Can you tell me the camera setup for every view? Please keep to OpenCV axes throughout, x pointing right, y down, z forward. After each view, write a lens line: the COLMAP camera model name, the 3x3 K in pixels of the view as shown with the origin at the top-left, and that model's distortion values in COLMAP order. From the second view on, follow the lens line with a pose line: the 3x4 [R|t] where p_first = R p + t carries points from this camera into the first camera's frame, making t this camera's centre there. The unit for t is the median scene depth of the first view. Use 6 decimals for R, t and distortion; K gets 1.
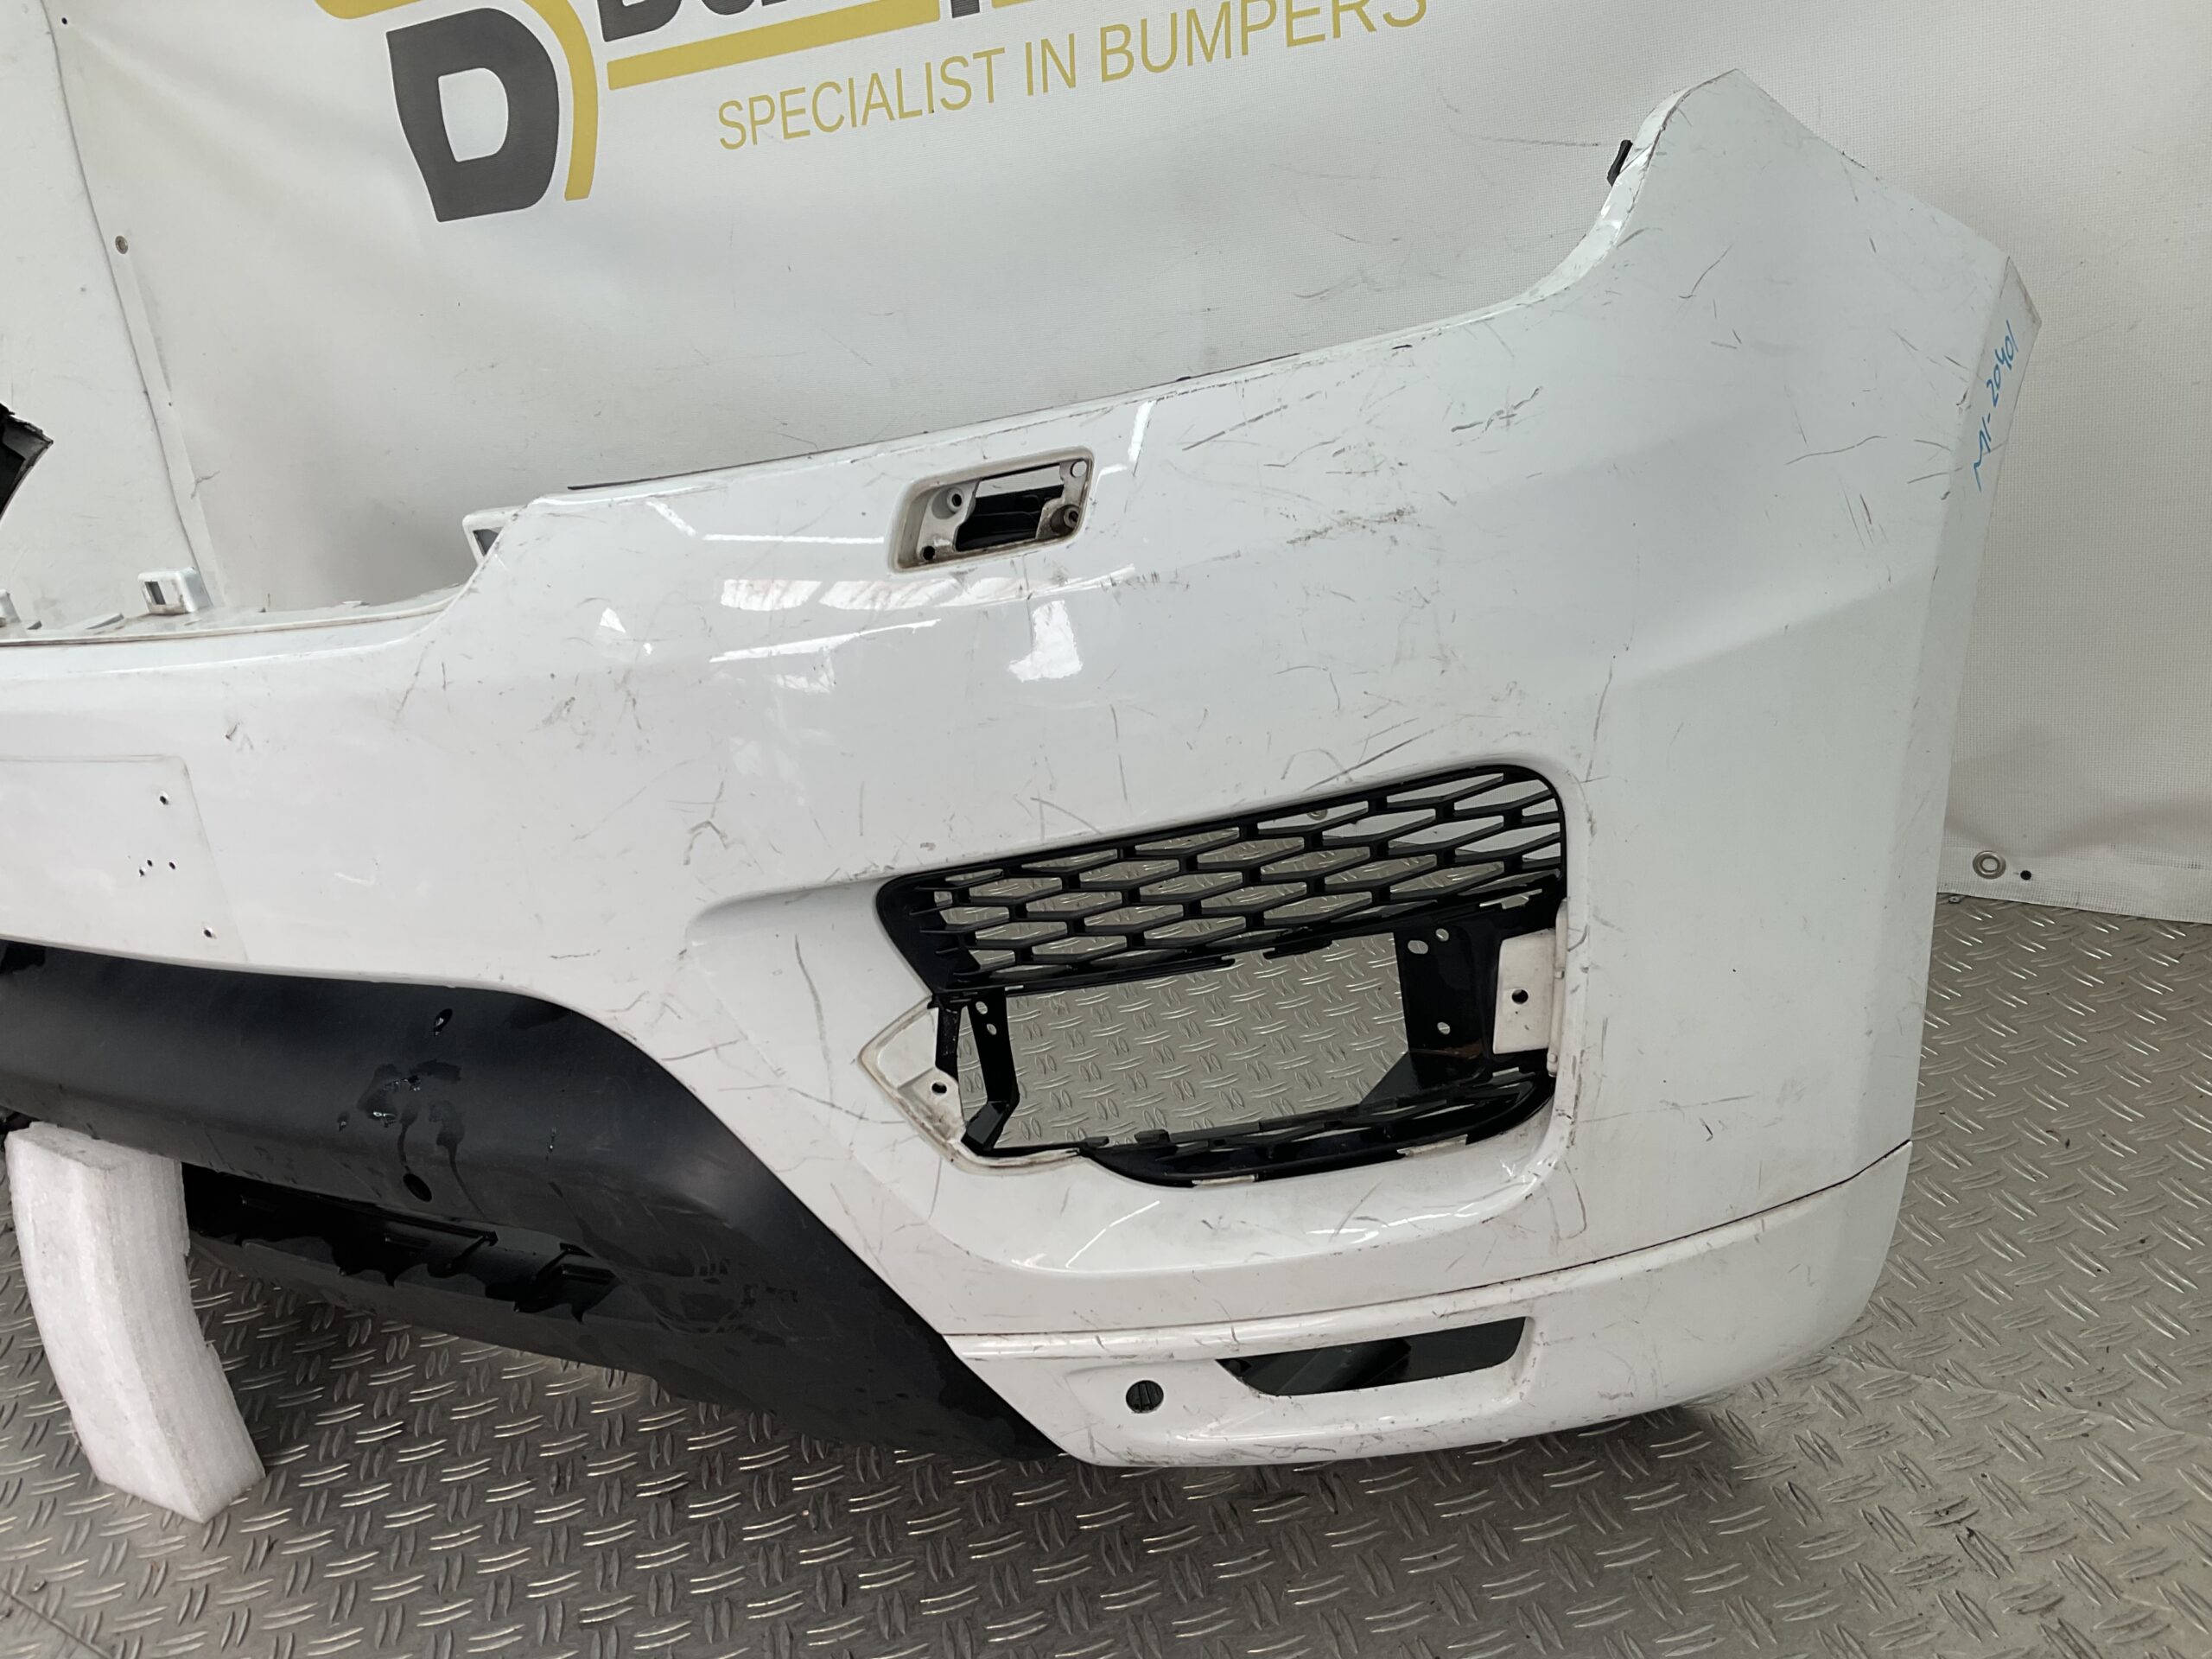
lens RADIAL K [[1830.2, 0, 1081.8], [0, 1830.2, 821.7], [0, 0, 1]] dist [0.109852, -0.222496]
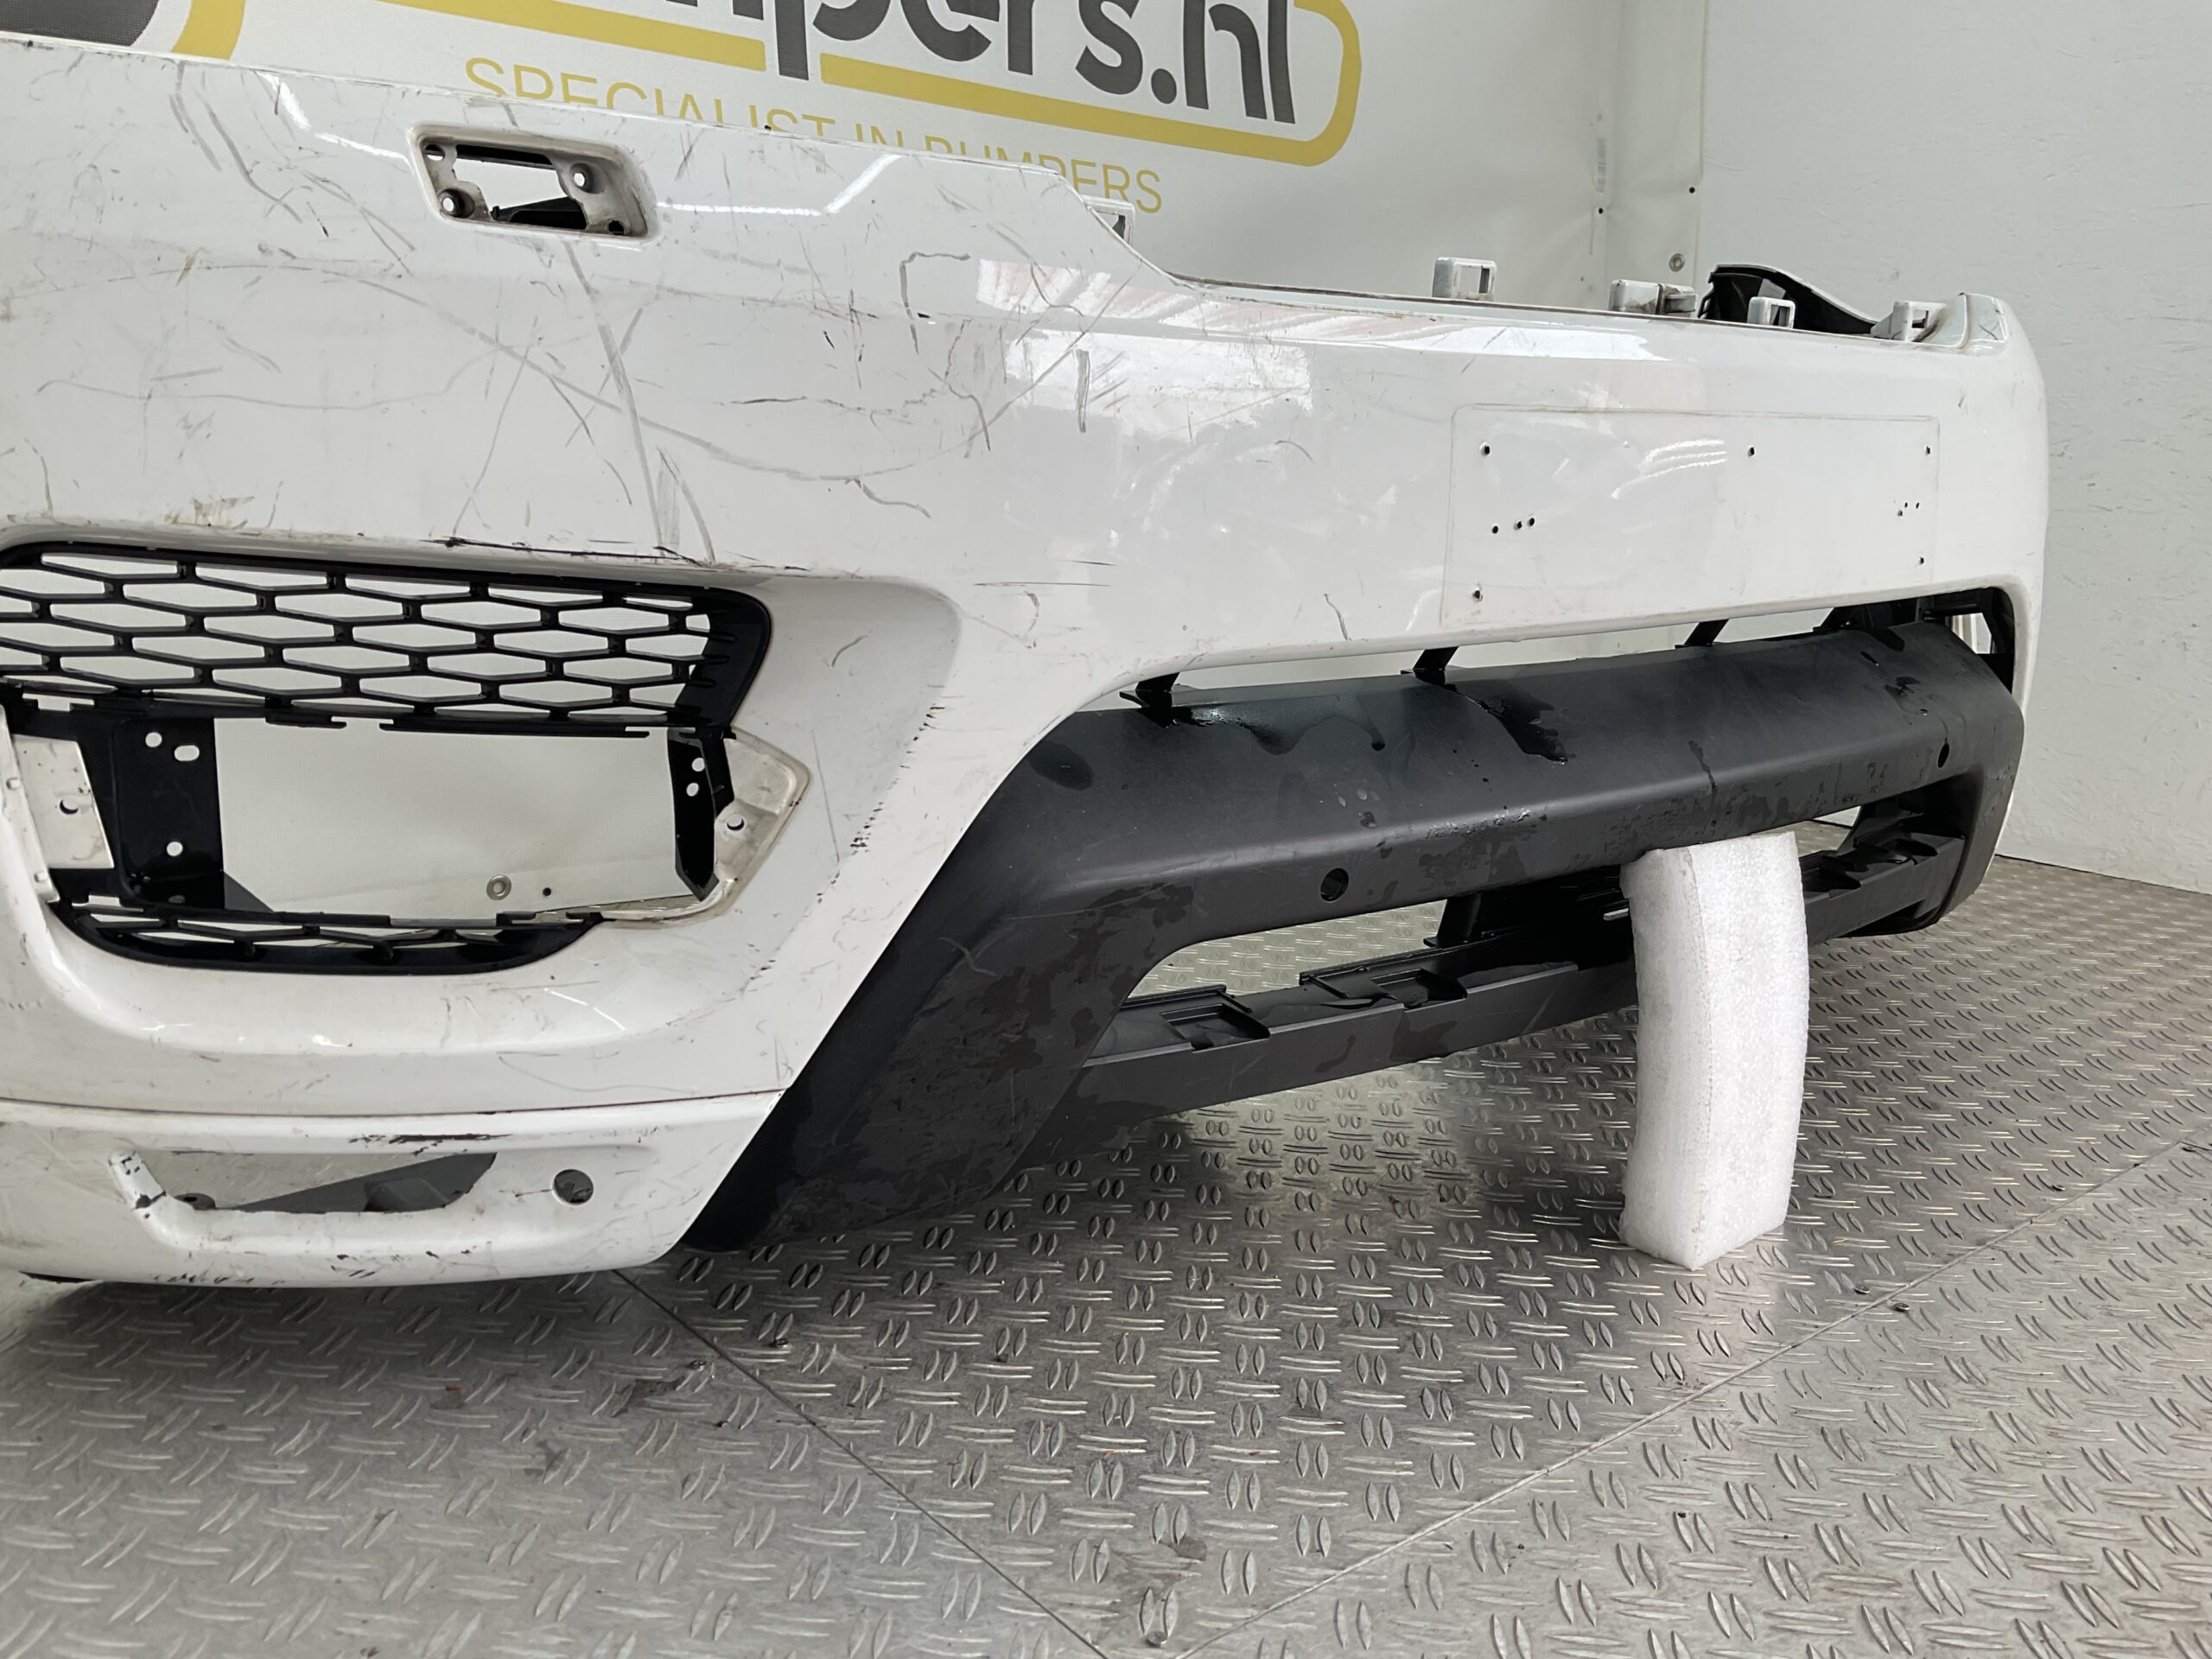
lens RADIAL K [[1837.7, 0, 1106.0], [0, 1837.7, 829.5], [0, 0, 1]] dist [0.111326, -0.221284]
pose [[0.266448, -0.013080, 0.963761, -2.020884], [0.276089, 0.959044, -0.063314, 0.177751], [-0.923461, 0.282954, 0.259146, 1.322267]]
